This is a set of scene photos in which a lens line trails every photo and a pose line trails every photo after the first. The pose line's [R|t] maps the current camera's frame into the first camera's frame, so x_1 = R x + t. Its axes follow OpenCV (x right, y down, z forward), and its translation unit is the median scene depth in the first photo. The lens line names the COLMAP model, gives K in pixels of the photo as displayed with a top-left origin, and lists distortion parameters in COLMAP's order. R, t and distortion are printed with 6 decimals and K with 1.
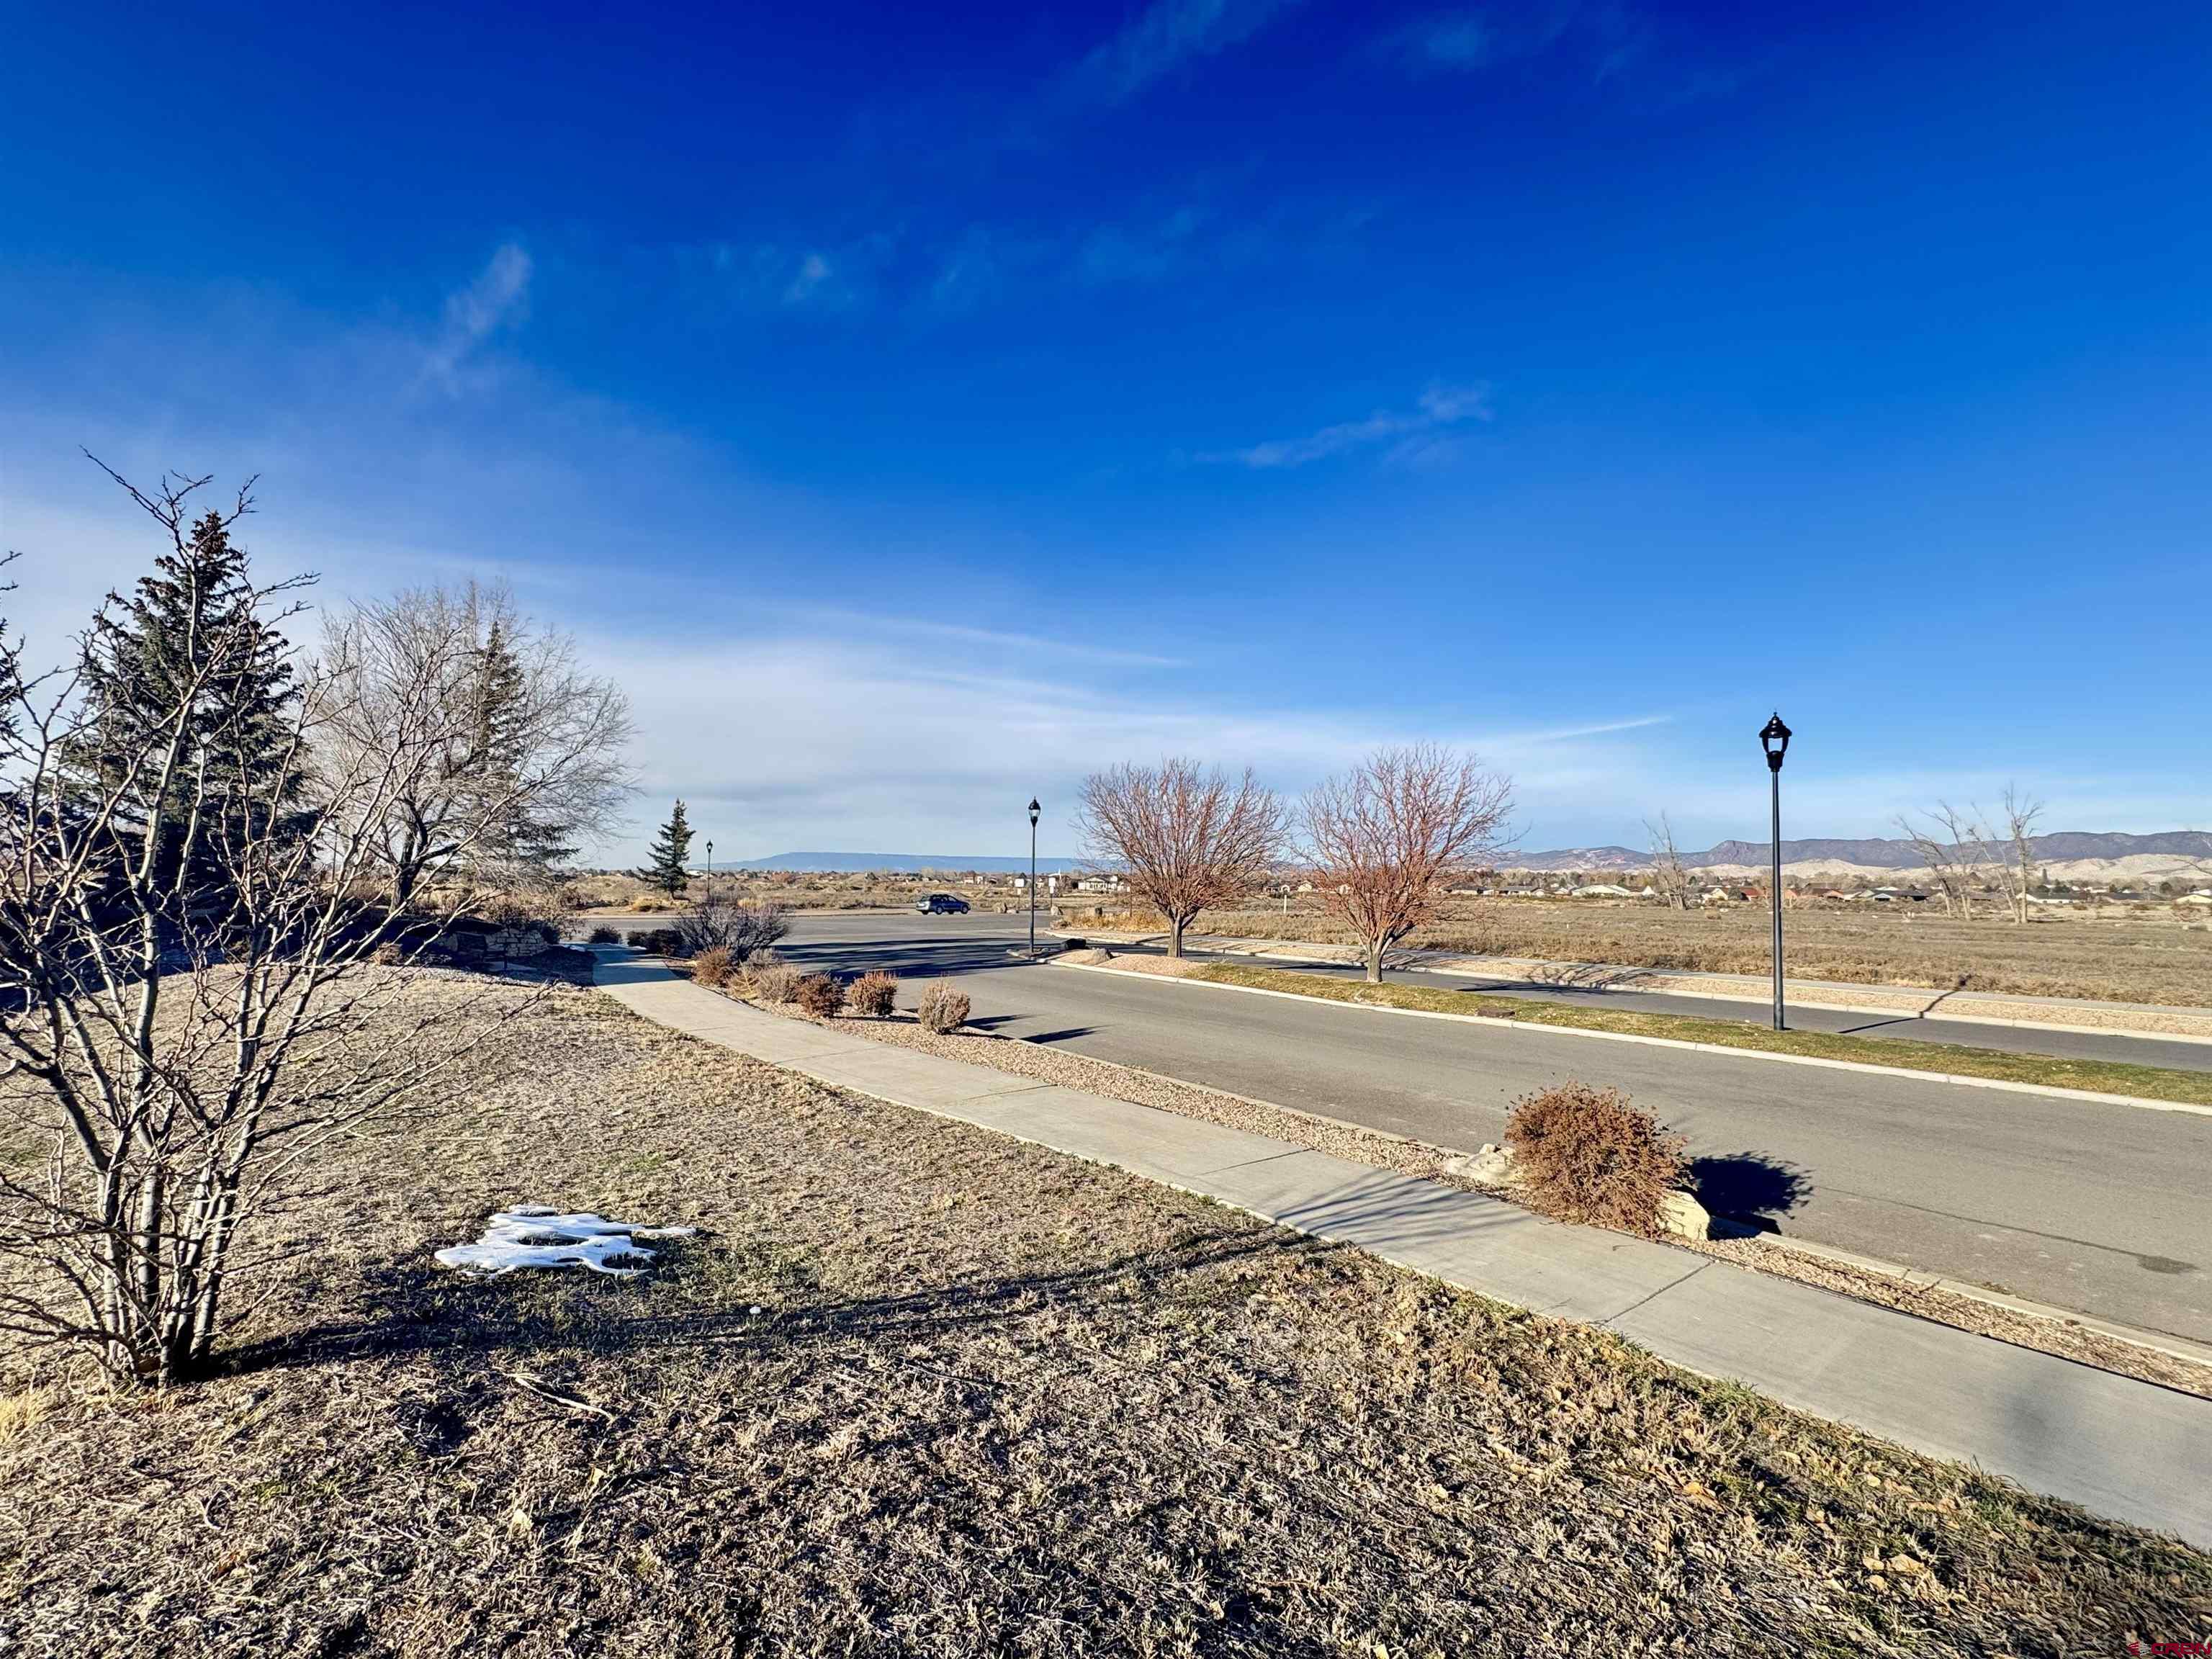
lens RADIAL K [[918.3, 0, 1106.0], [0, 918.3, 829.5], [0, 0, 1]] dist [-0.002553, -0.000163]
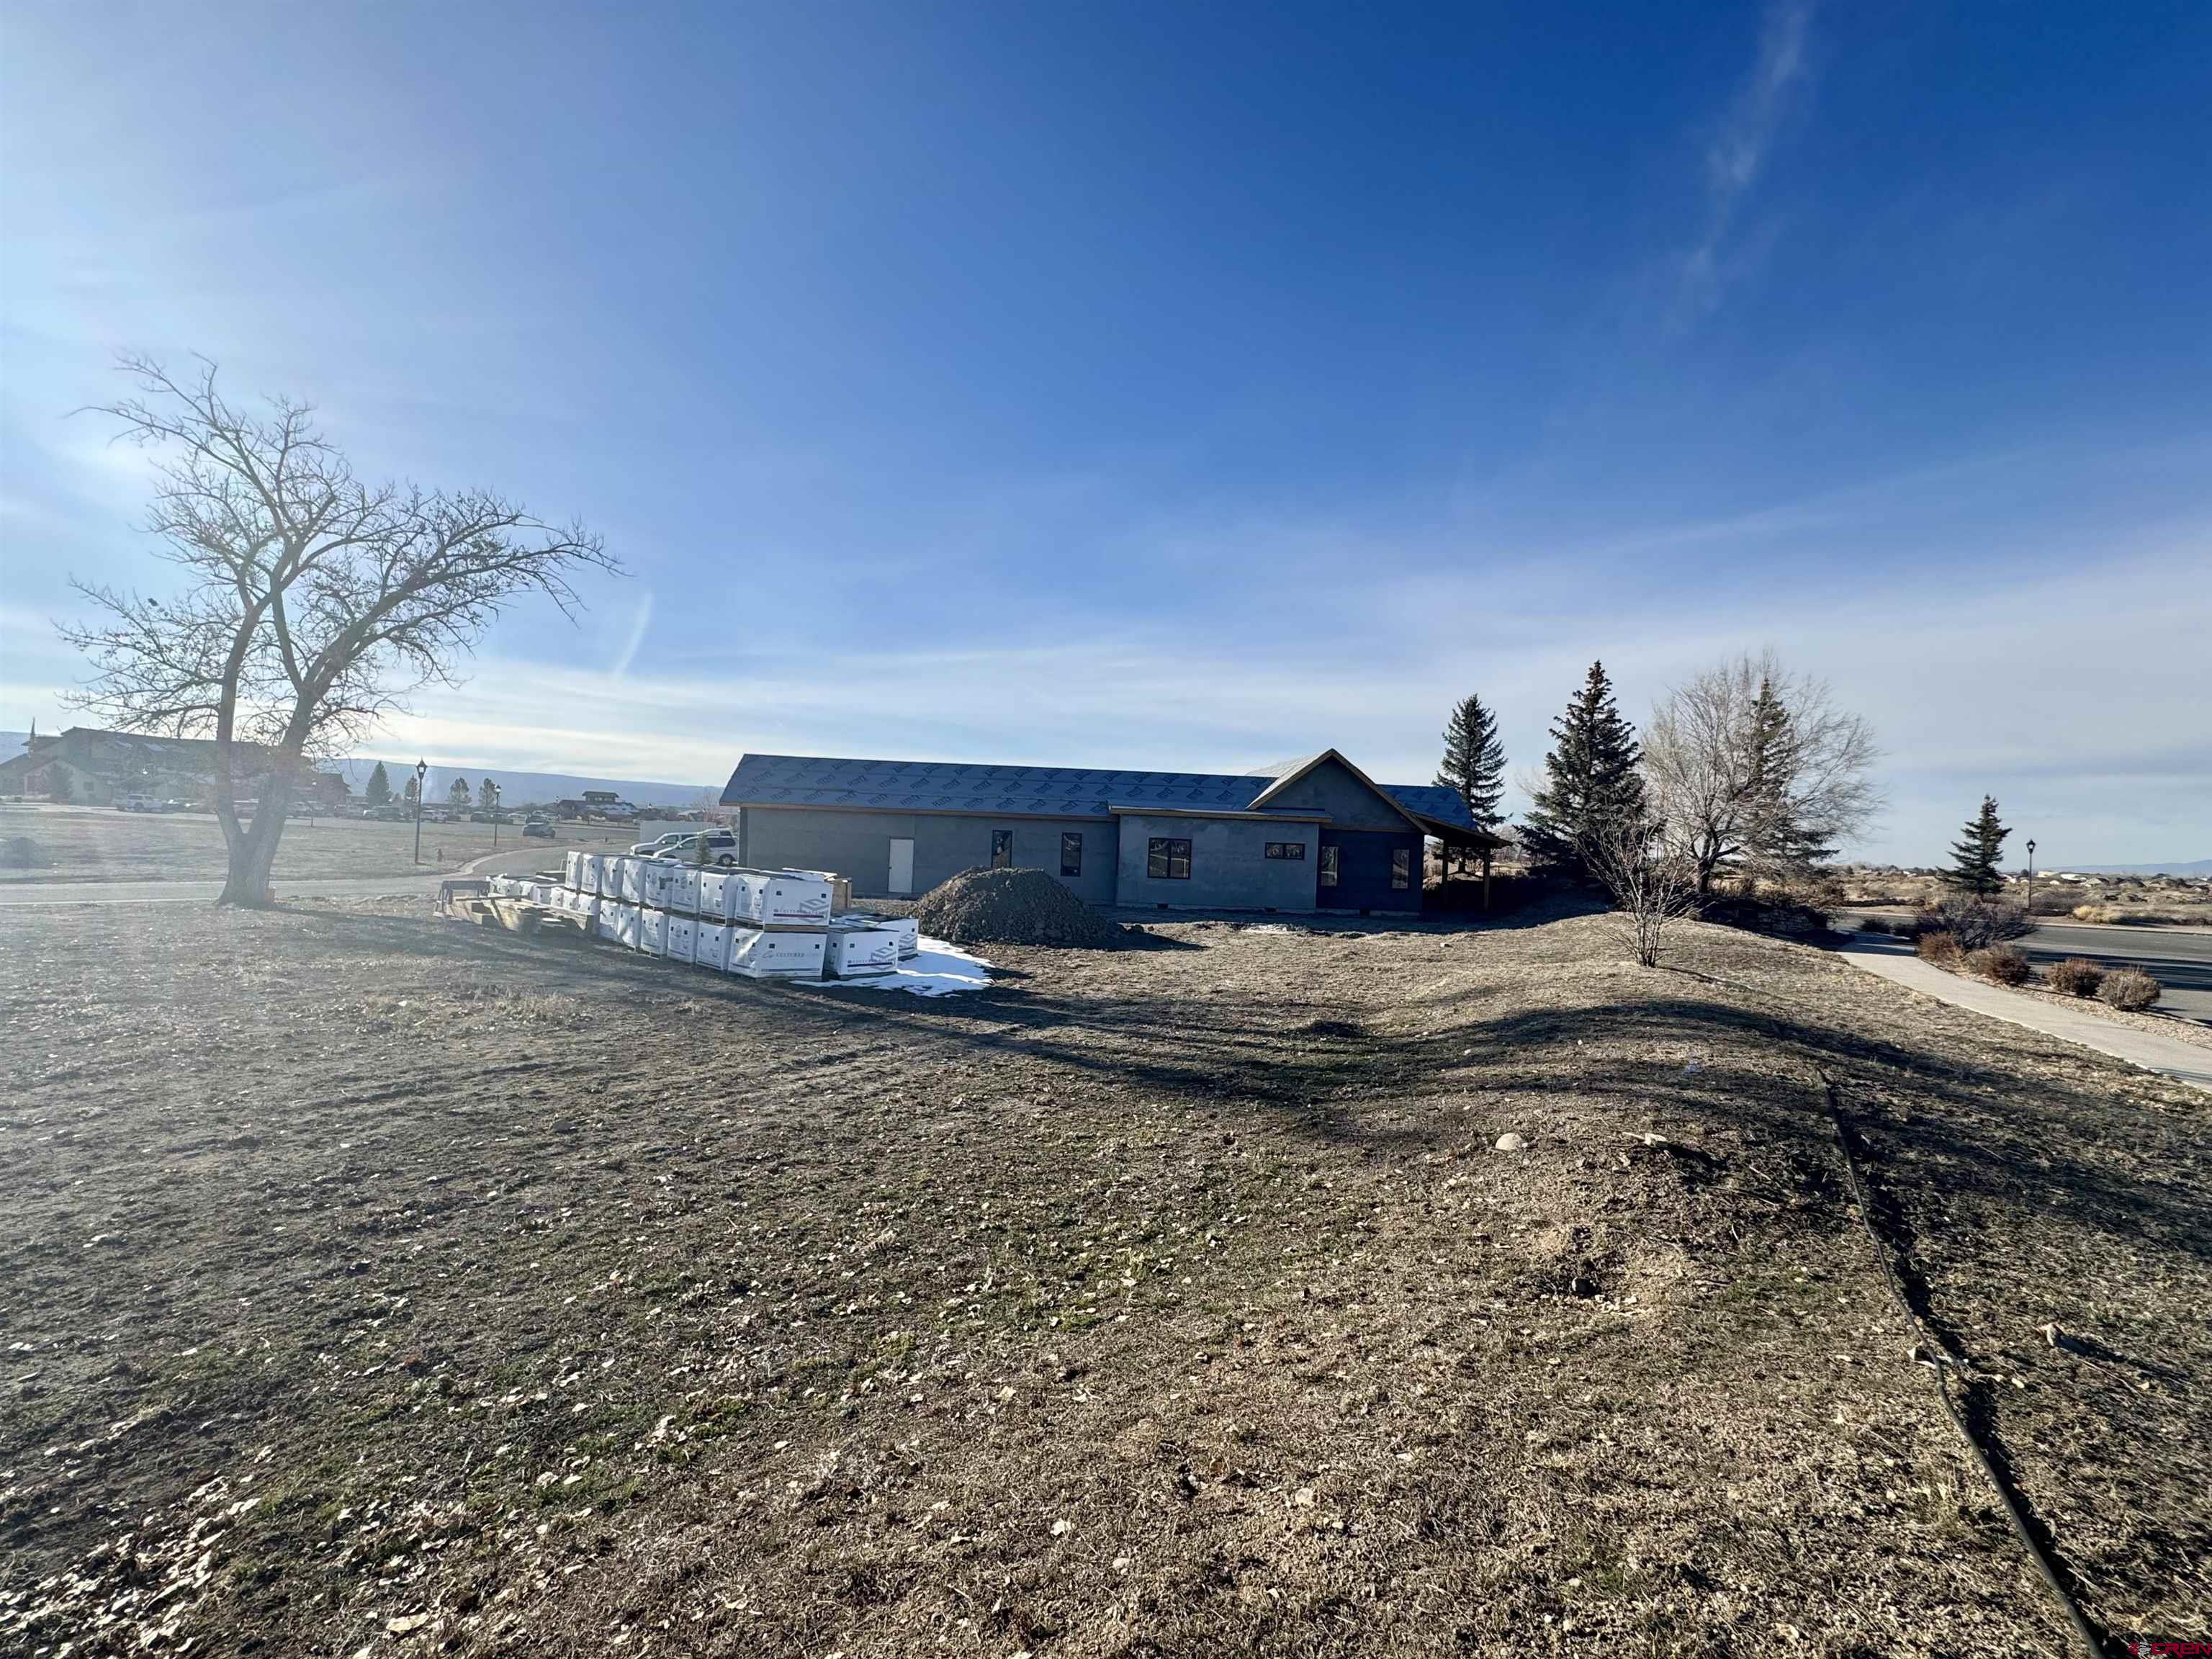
lens RADIAL K [[918.3, 0, 1106.0], [0, 918.3, 829.5], [0, 0, 1]] dist [-0.002553, -0.000163]
pose [[0.327817, -0.011162, -0.944675, 0.282635], [0.015992, 0.999852, -0.006265, -0.015464], [0.944606, -0.013053, 0.327947, -0.352911]]
